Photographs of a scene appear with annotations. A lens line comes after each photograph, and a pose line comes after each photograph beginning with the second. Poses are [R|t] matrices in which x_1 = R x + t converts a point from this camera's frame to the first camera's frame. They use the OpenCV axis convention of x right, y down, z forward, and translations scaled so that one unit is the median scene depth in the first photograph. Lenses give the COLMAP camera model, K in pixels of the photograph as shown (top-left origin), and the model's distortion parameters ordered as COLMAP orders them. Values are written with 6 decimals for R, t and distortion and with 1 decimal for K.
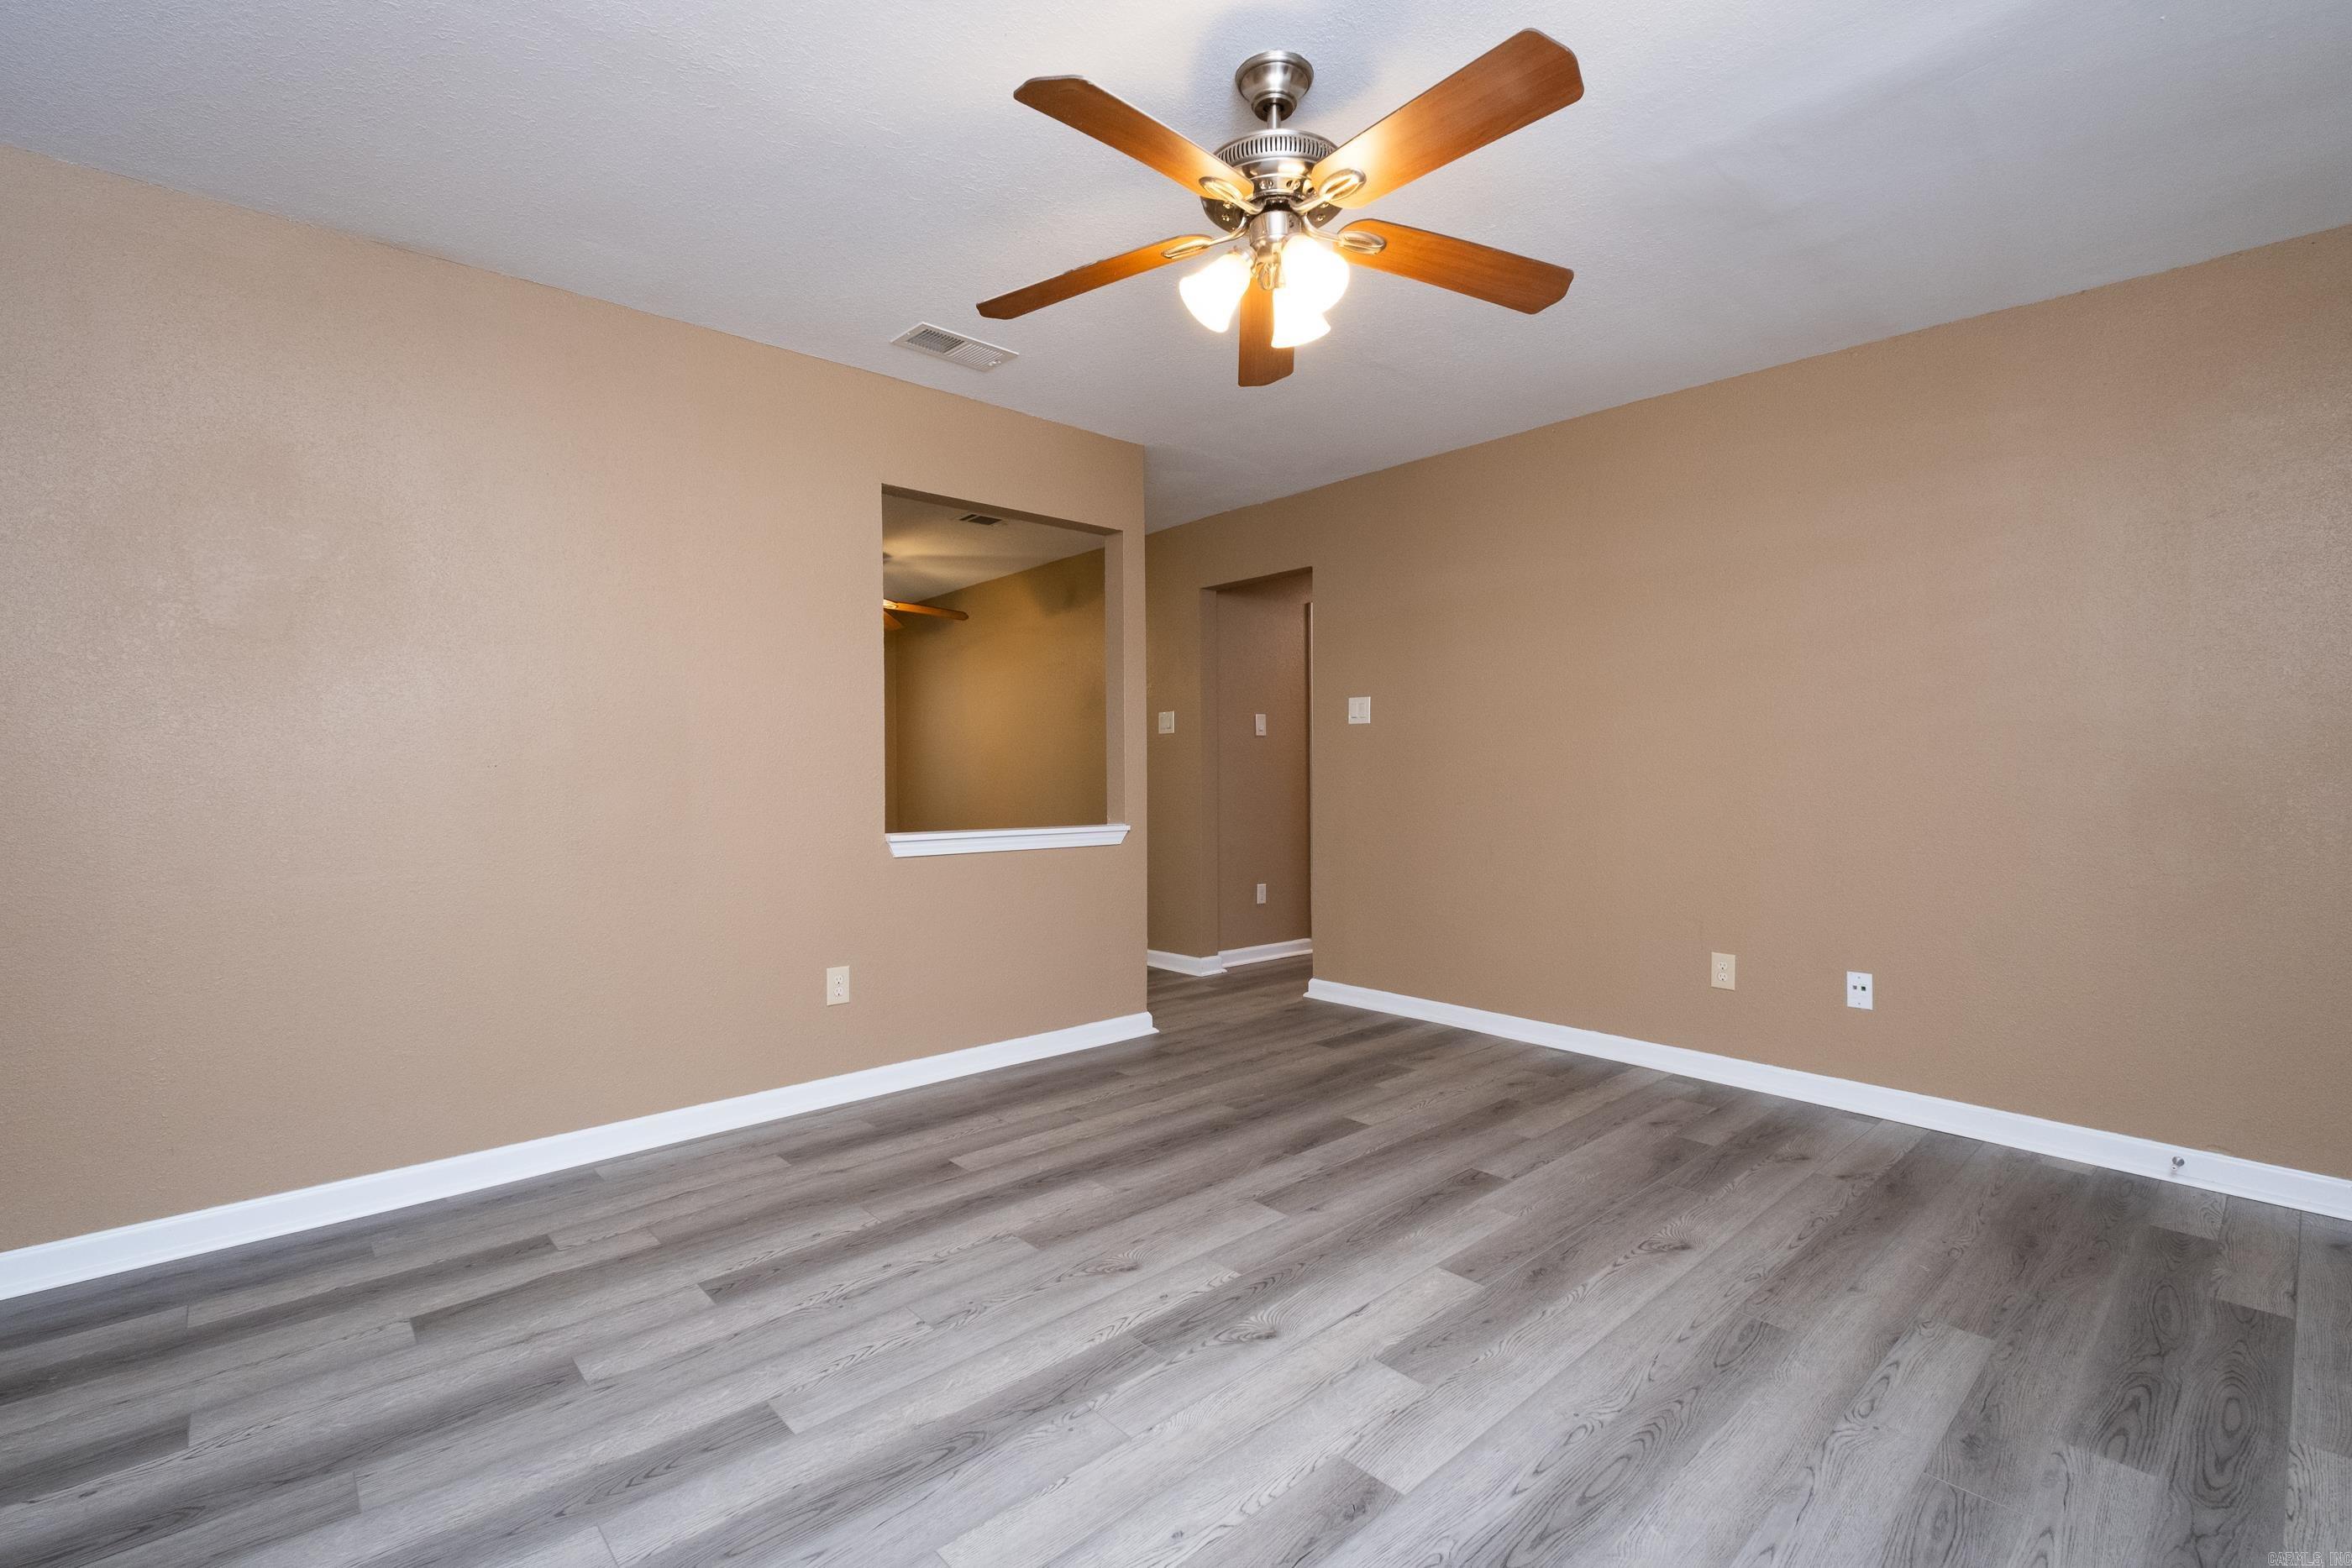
lens RADIAL K [[1046.3, 0, 1154.8], [0, 1046.3, 780.1], [0, 0, 1]] dist [-0.002958, -0.001574]
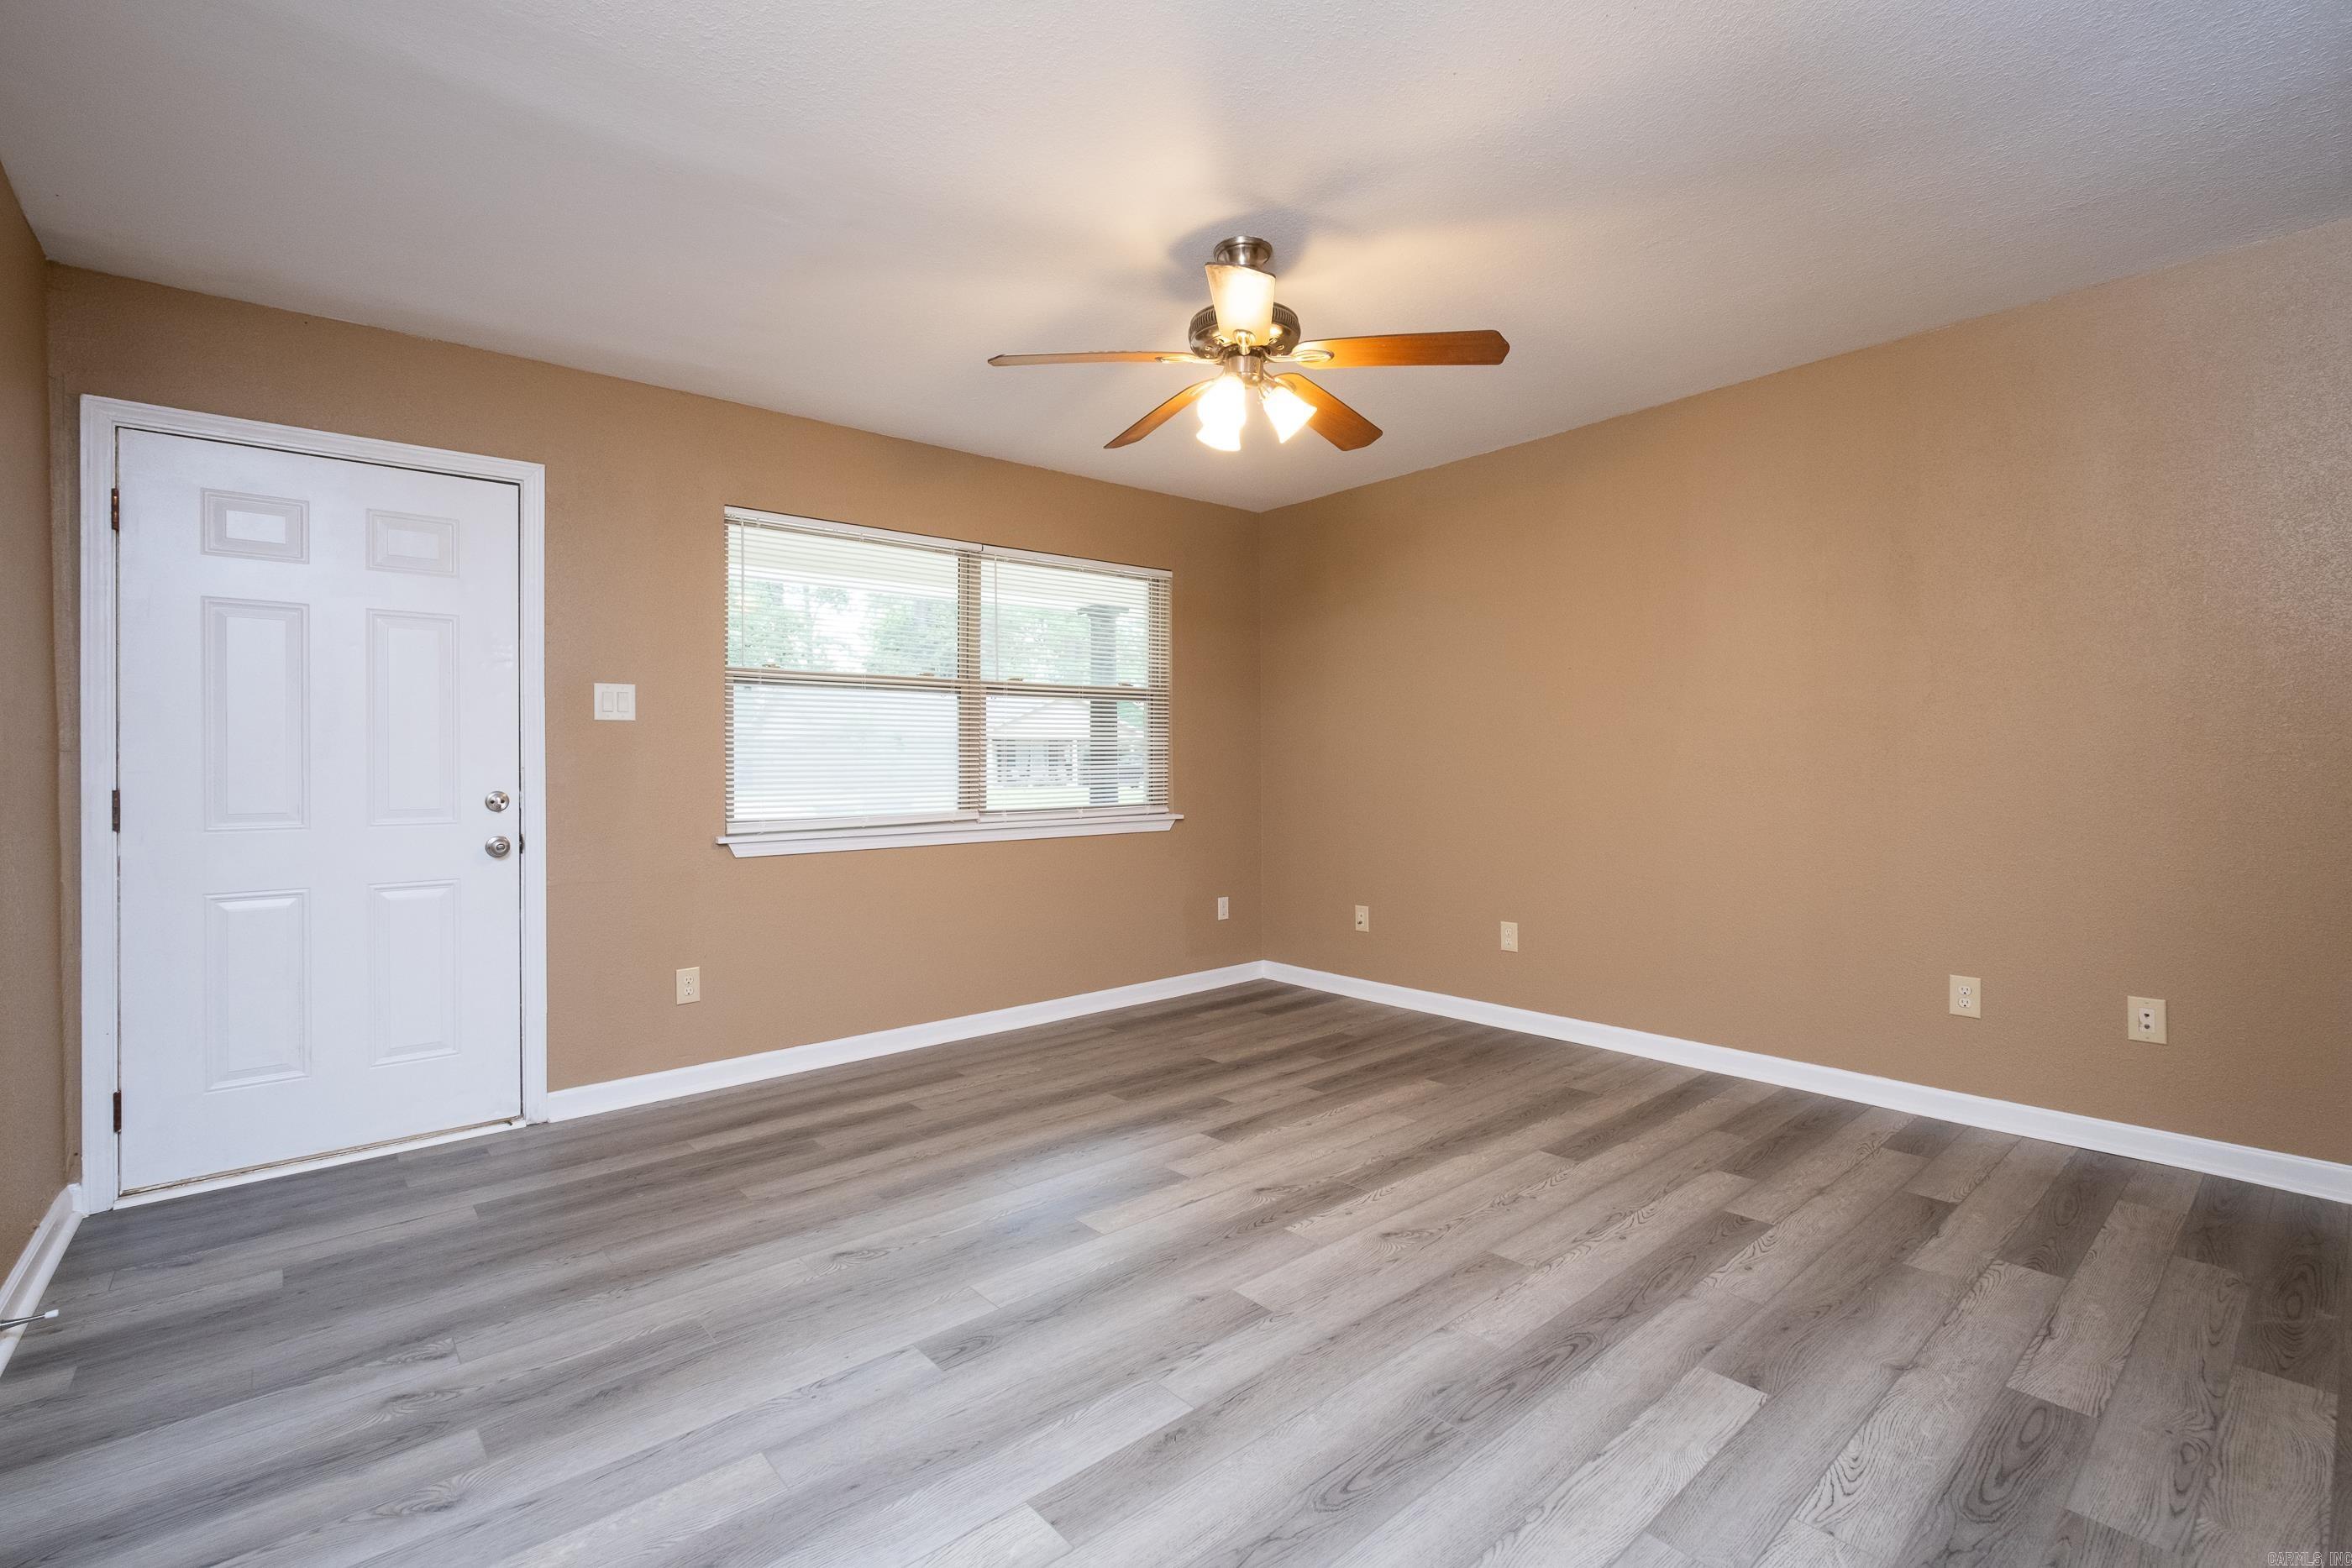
lens RADIAL K [[1046.3, 0, 1167.3], [0, 1046.3, 766.6], [0, 0, 1]] dist [-0.002958, -0.001574]
pose [[-0.999816, 0.016303, 0.010070, 0.169058], [0.016317, 0.999866, 0.001354, -0.015574], [-0.010046, 0.001518, -0.999948, 1.904740]]
